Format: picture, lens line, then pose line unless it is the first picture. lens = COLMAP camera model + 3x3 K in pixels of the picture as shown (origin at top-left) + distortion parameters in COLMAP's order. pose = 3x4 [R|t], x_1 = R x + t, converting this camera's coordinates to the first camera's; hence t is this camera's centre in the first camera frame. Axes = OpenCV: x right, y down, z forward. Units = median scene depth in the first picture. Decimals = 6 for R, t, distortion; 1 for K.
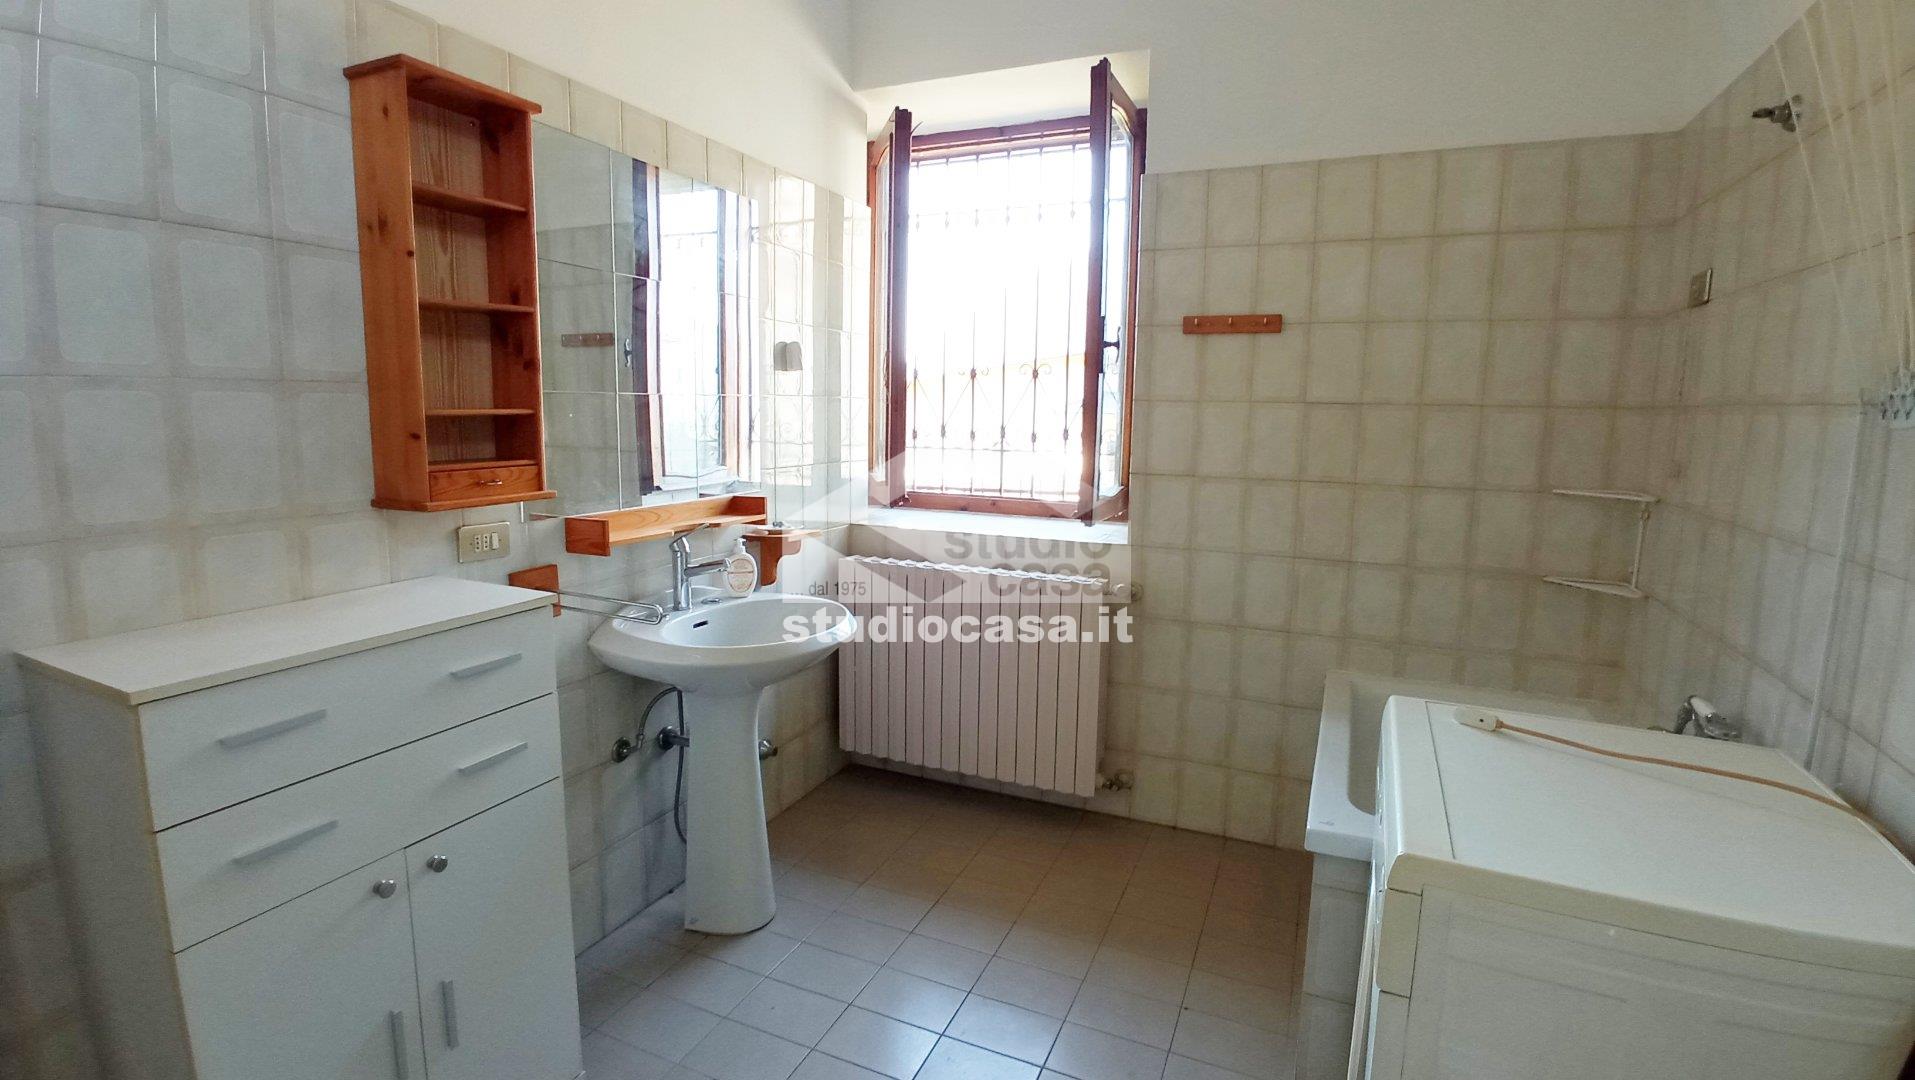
lens RADIAL K [[862.9, 0, 958.7], [0, 862.9, 523.5], [0, 0, 1]] dist [-0.064950, 0.036533]
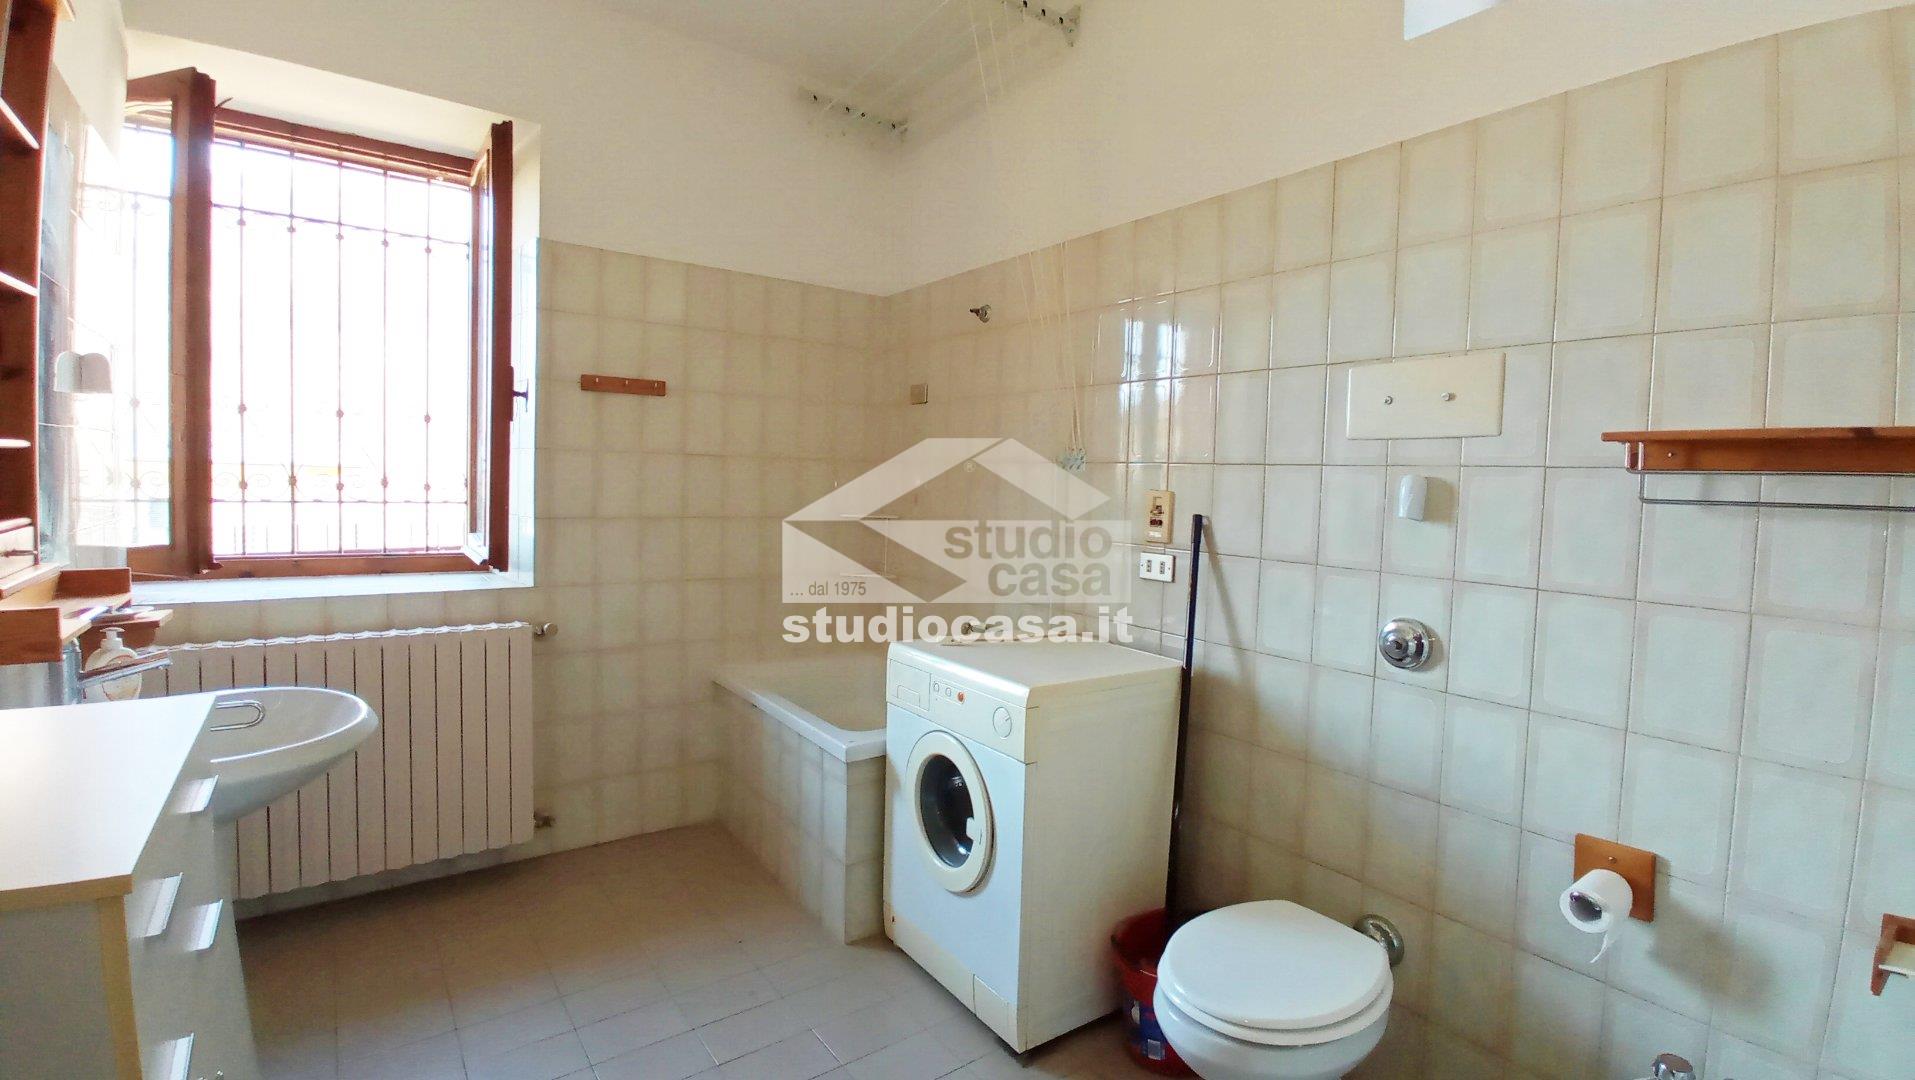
lens RADIAL K [[862.9, 0, 958.7], [0, 862.9, 523.5], [0, 0, 1]] dist [-0.064950, 0.036533]
pose [[0.494299, -0.043452, 0.868206, -0.453567], [0.091591, 0.995794, -0.002308, -0.002493], [-0.864454, 0.080661, 0.496199, 0.047028]]
